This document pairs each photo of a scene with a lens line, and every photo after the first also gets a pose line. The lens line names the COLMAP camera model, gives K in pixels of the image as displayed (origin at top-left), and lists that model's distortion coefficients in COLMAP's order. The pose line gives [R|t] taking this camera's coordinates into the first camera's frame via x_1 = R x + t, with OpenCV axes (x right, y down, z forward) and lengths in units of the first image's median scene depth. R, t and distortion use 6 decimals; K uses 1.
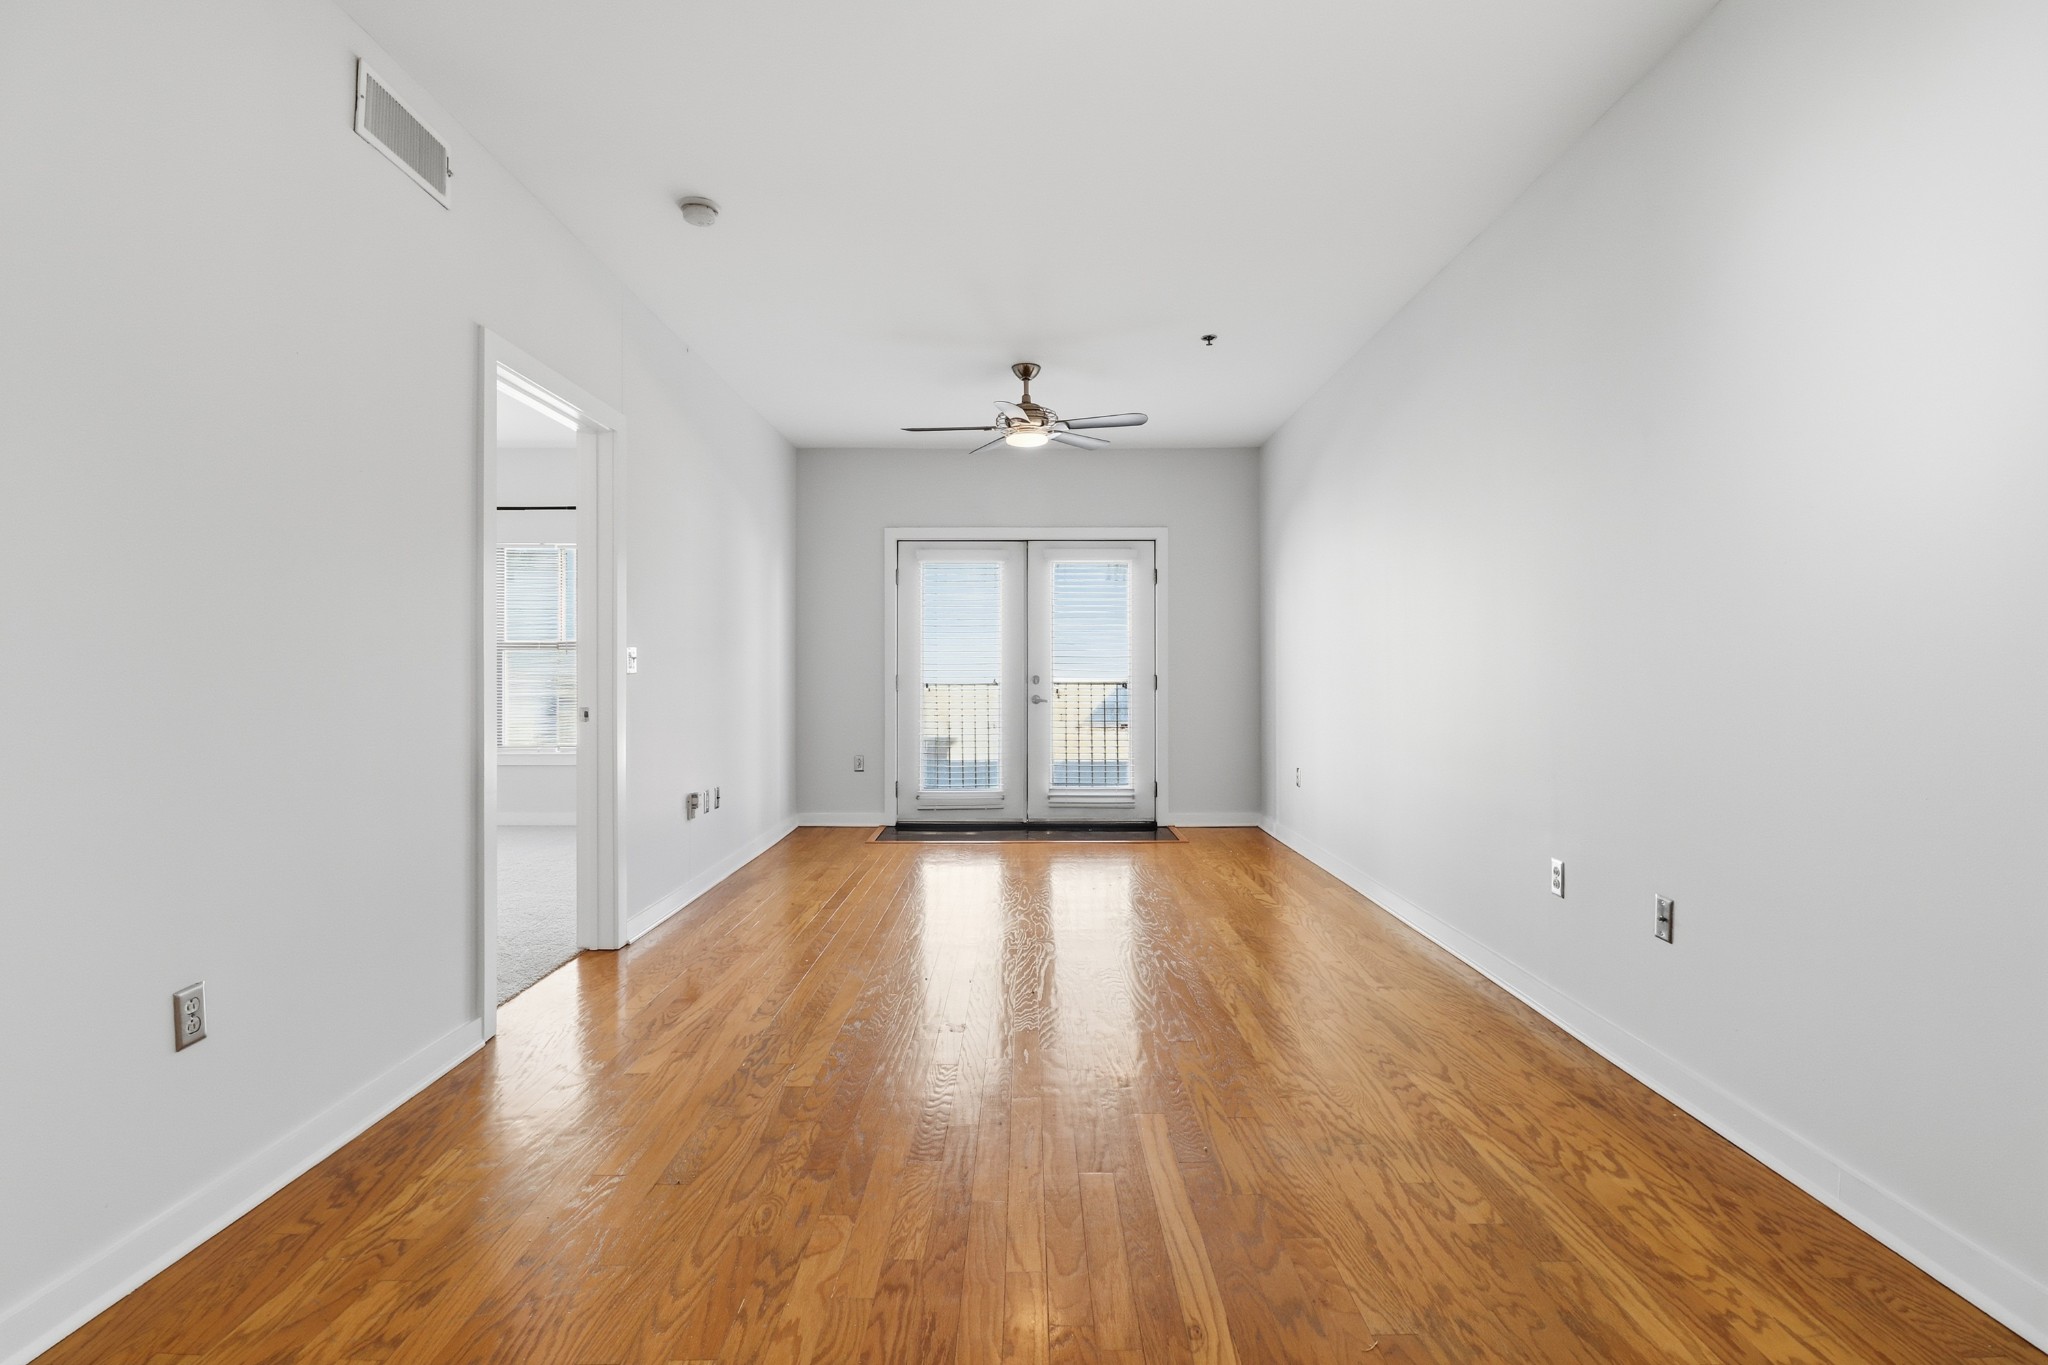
lens RADIAL K [[957.4, 0, 1025.3], [0, 957.4, 673.3], [0, 0, 1]] dist [0.004960, -0.015746]
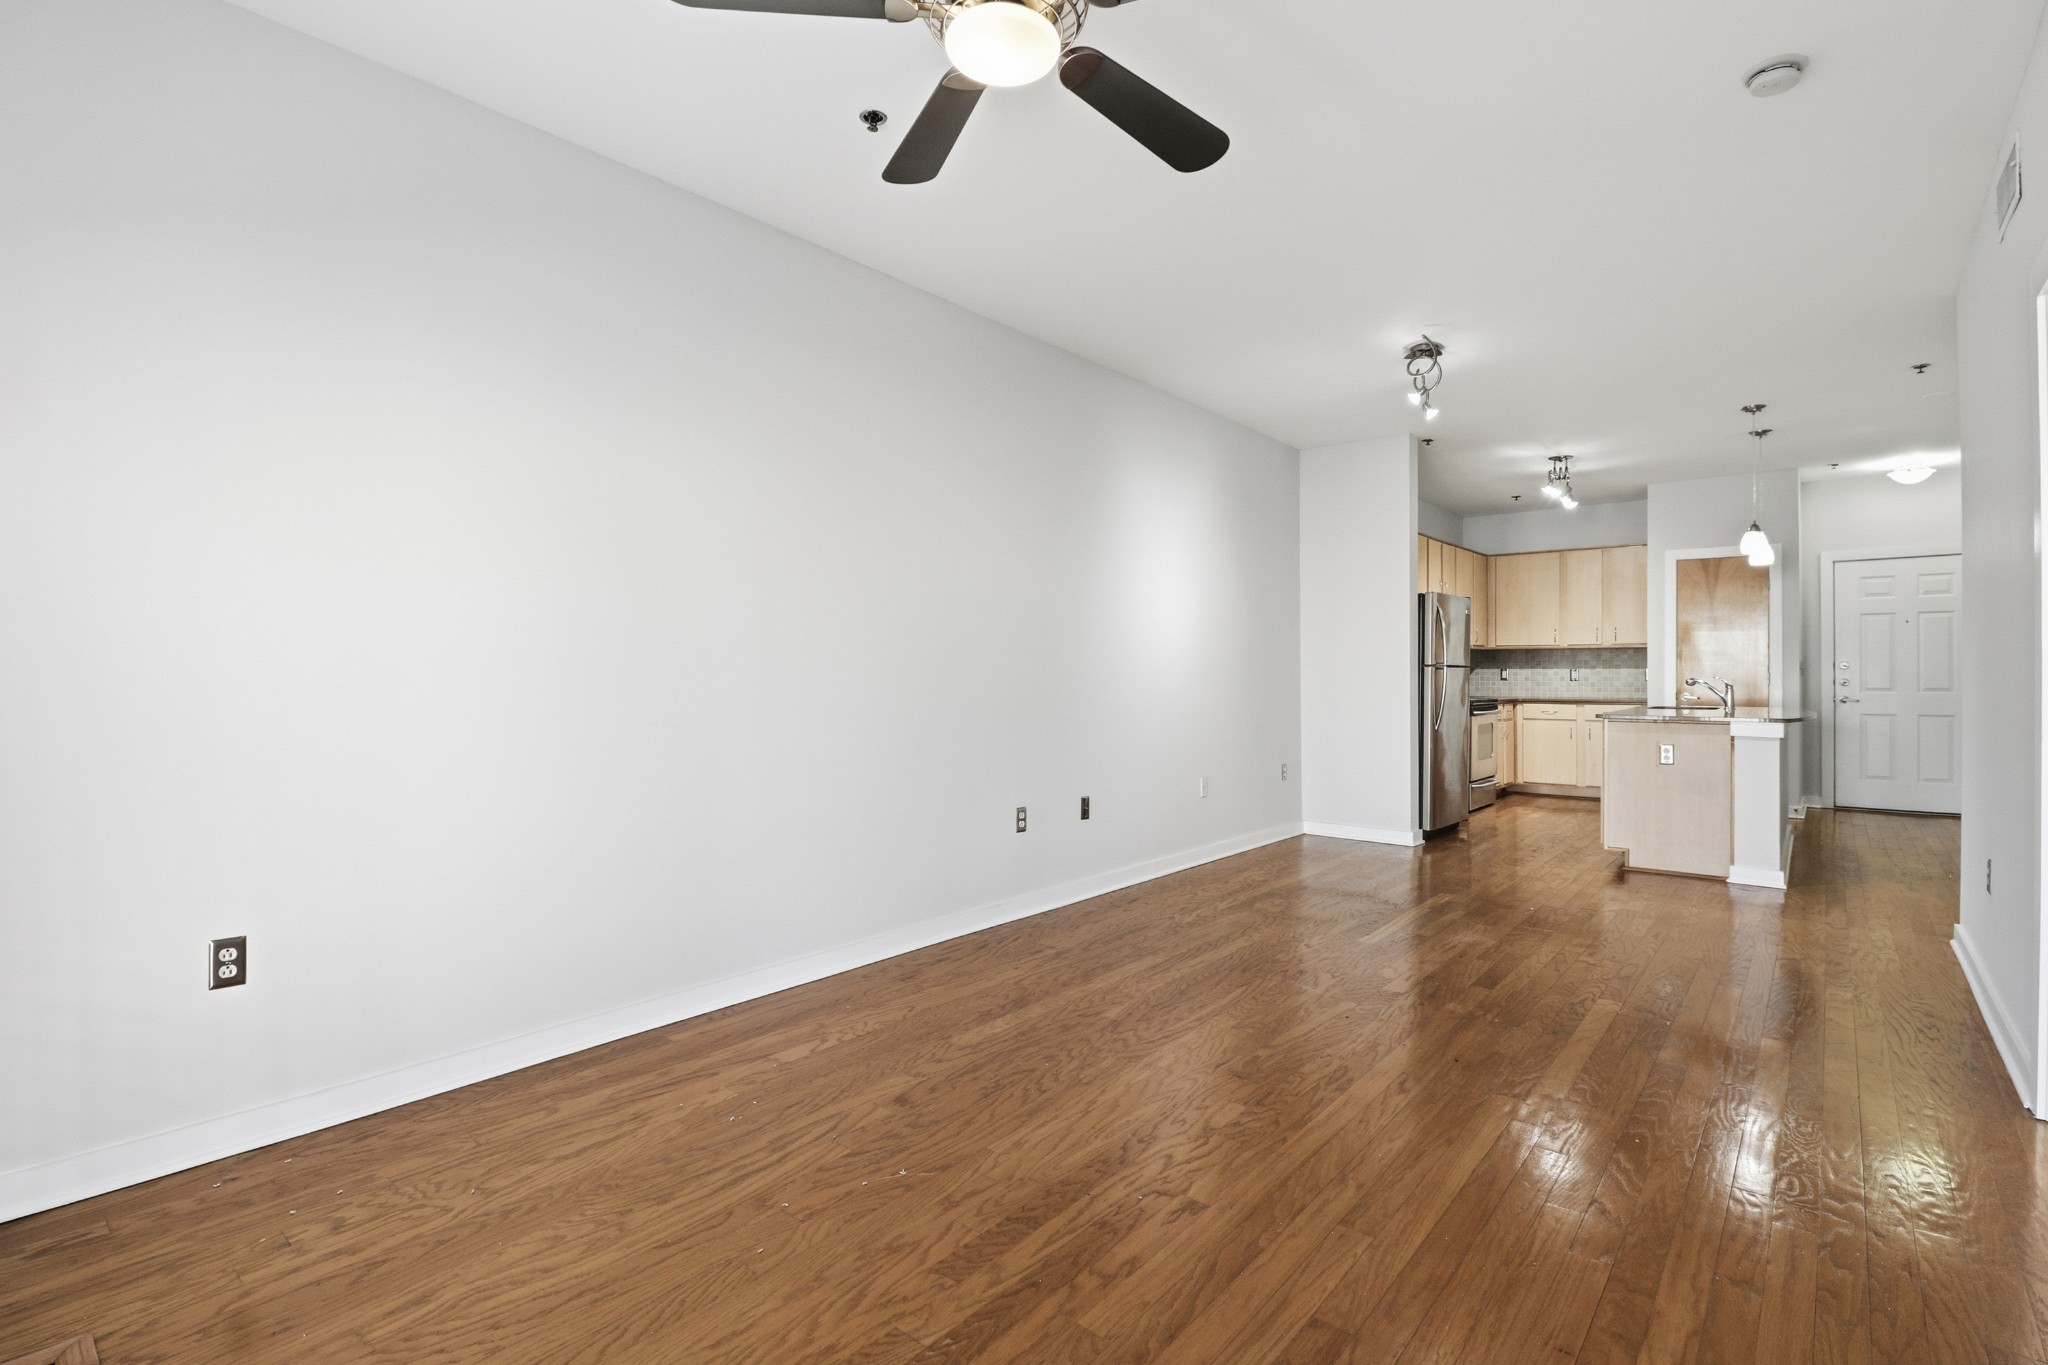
lens RADIAL K [[964.8, 0, 1023.3], [0, 964.8, 664.0], [0, 0, 1]] dist [0.000901, -0.010193]
pose [[-0.768490, 0.007128, 0.639822, -0.241330], [0.001191, 0.999952, -0.009710, -0.005673], [-0.639861, -0.006700, -0.768462, 1.206675]]
